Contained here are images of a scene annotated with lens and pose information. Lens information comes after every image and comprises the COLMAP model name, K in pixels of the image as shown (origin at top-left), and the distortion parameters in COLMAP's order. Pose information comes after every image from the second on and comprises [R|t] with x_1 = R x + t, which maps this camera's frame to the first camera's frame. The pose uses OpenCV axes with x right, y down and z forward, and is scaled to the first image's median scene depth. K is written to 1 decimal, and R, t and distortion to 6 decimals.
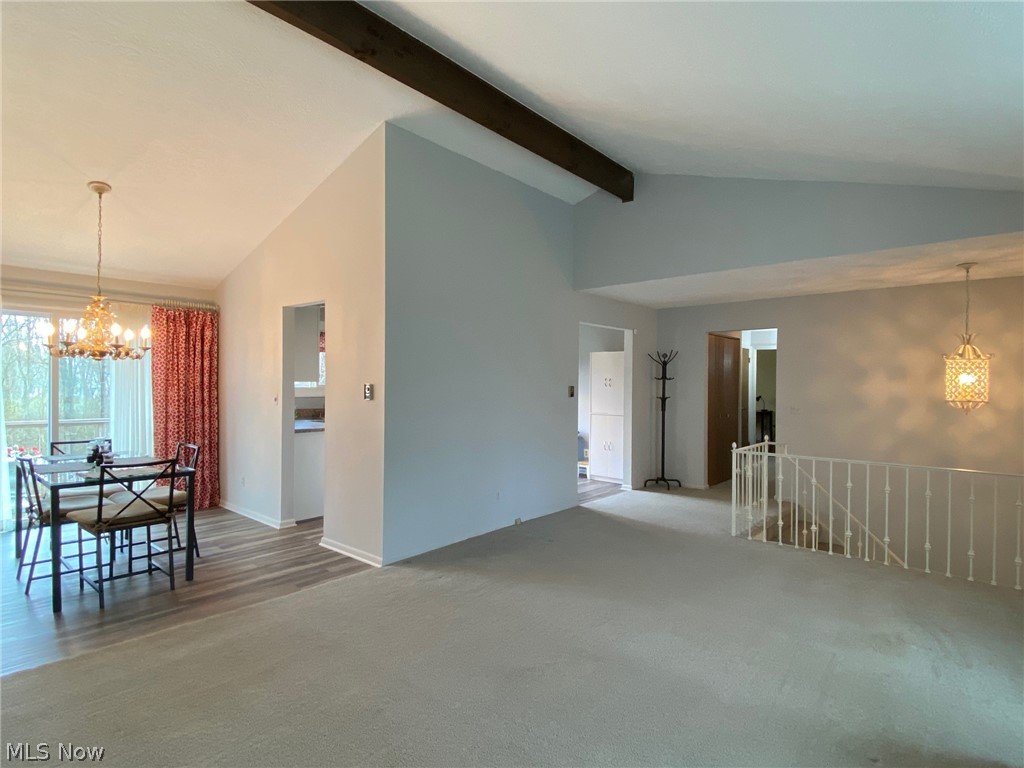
lens RADIAL K [[541.5, 0, 515.5], [0, 541.5, 388.9], [0, 0, 1]] dist [0.042912, -0.023531]
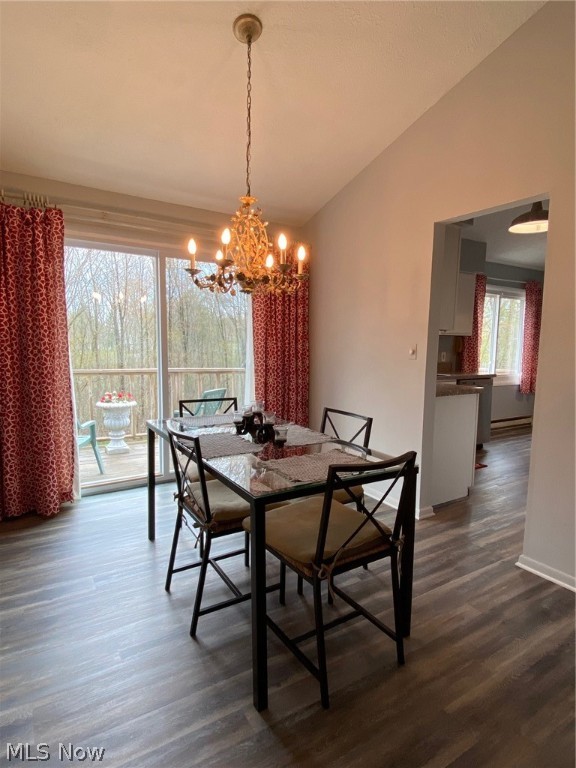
lens RADIAL K [[406.1, 0, 288.0], [0, 406.1, 384.0], [0, 0, 1]] dist [0.042912, -0.023531]
pose [[0.960947, 0.031496, -0.274935, -0.502884], [-0.007580, 0.996125, 0.087622, 0.017348], [0.276629, -0.082116, 0.957462, 0.447601]]
